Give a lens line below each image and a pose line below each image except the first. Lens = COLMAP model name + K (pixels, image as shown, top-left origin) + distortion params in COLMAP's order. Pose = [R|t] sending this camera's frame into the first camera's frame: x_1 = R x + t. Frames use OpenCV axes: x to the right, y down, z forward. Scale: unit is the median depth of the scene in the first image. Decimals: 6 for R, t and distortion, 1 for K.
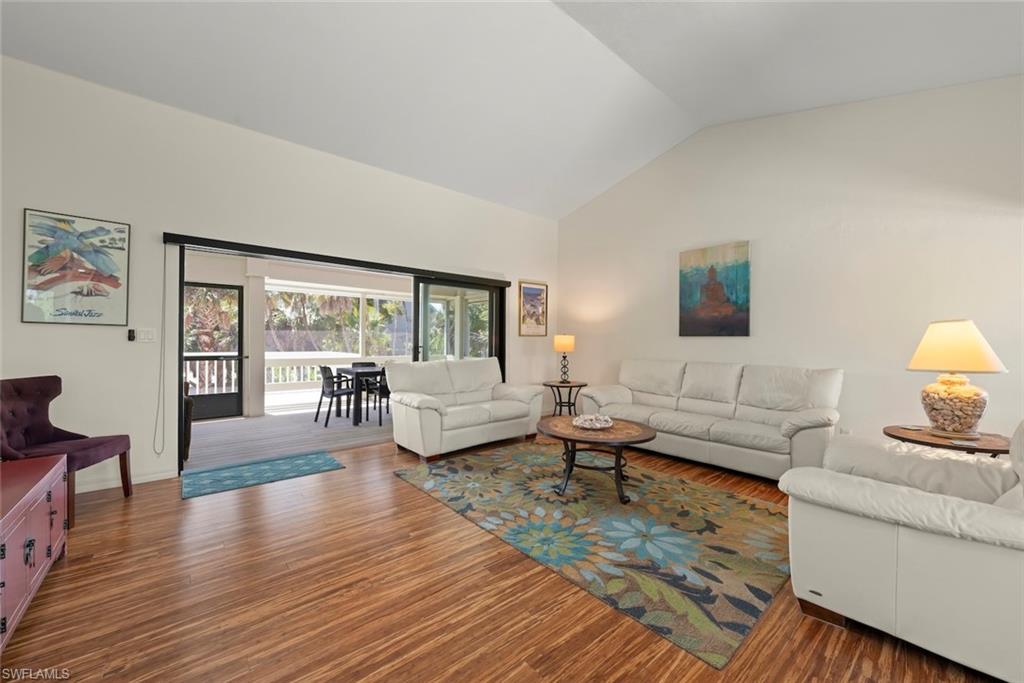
lens RADIAL K [[387.3, 0, 512.0], [0, 387.3, 341.5], [0, 0, 1]] dist [-0.001273, -0.000325]
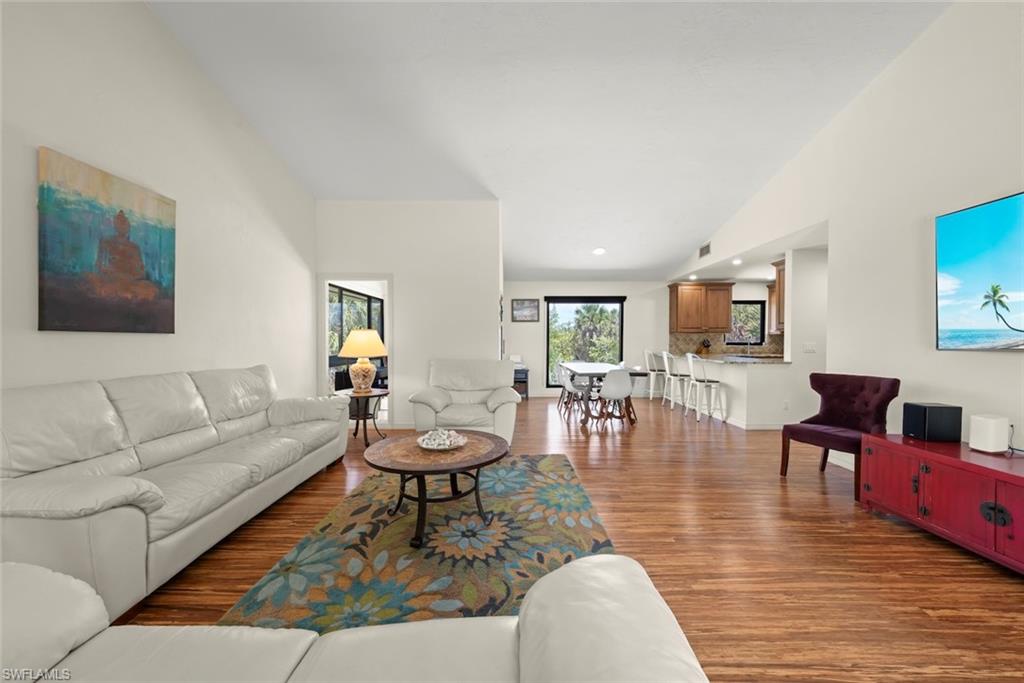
lens RADIAL K [[357.6, 0, 511.0], [0, 357.6, 343.9], [0, 0, 1]] dist [0.000129, 0.000100]
pose [[-0.761009, -0.016391, 0.648534, -0.398247], [-0.008718, 0.999849, 0.015039, -0.013661], [-0.648682, 0.005791, -0.761037, 1.474878]]
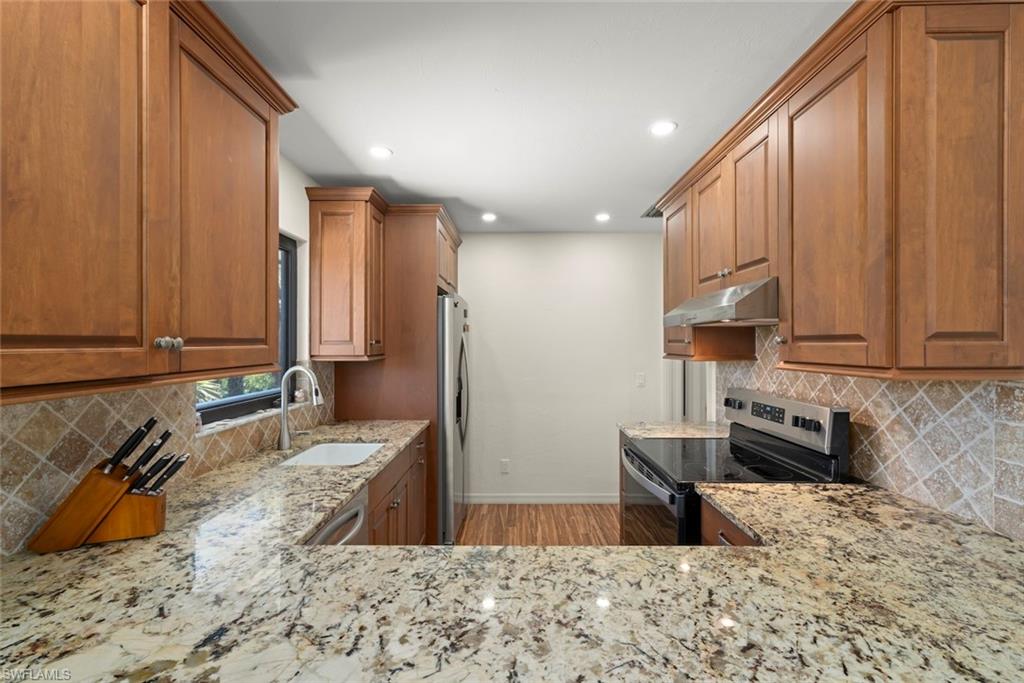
lens RADIAL K [[434.2, 0, 512.0], [0, 434.2, 341.5], [0, 0, 1]] dist [0.001294, 0.000185]
pose [[-0.649726, -0.009312, -0.760111, 0.223980], [-0.000826, 0.999933, -0.011544, -0.085257], [0.760168, -0.006873, -0.649690, -0.636315]]
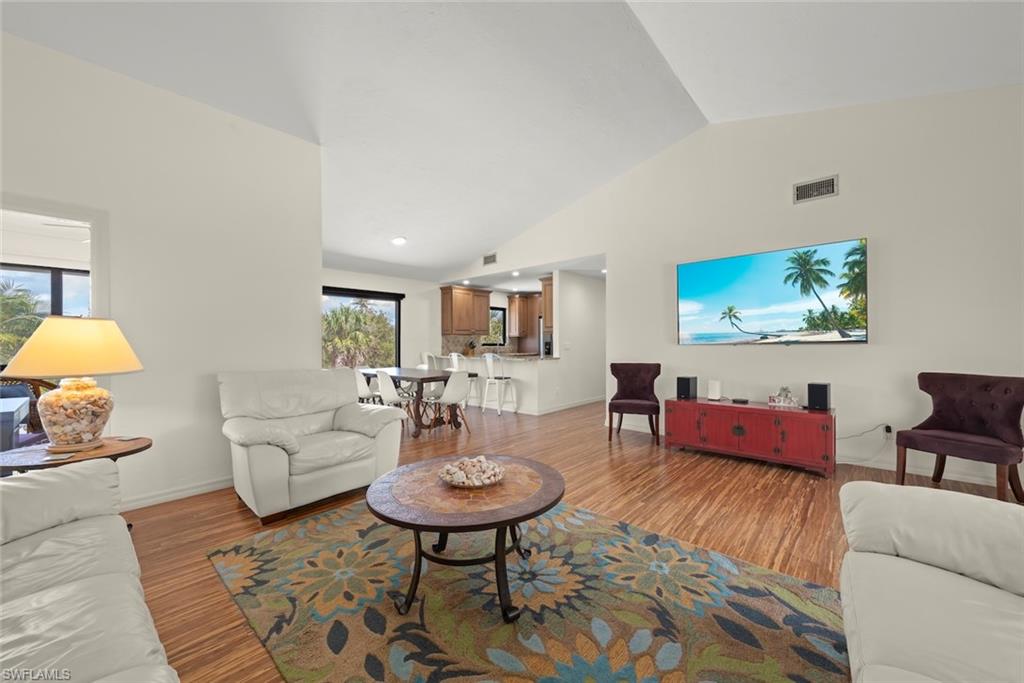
lens RADIAL K [[387.3, 0, 512.0], [0, 387.3, 341.5], [0, 0, 1]] dist [-0.001273, -0.000325]
pose [[-0.991276, -0.001993, -0.131786, 0.224145], [-0.000990, 0.999970, -0.007673, 0.005260], [0.131797, -0.007475, -0.991249, 1.601591]]
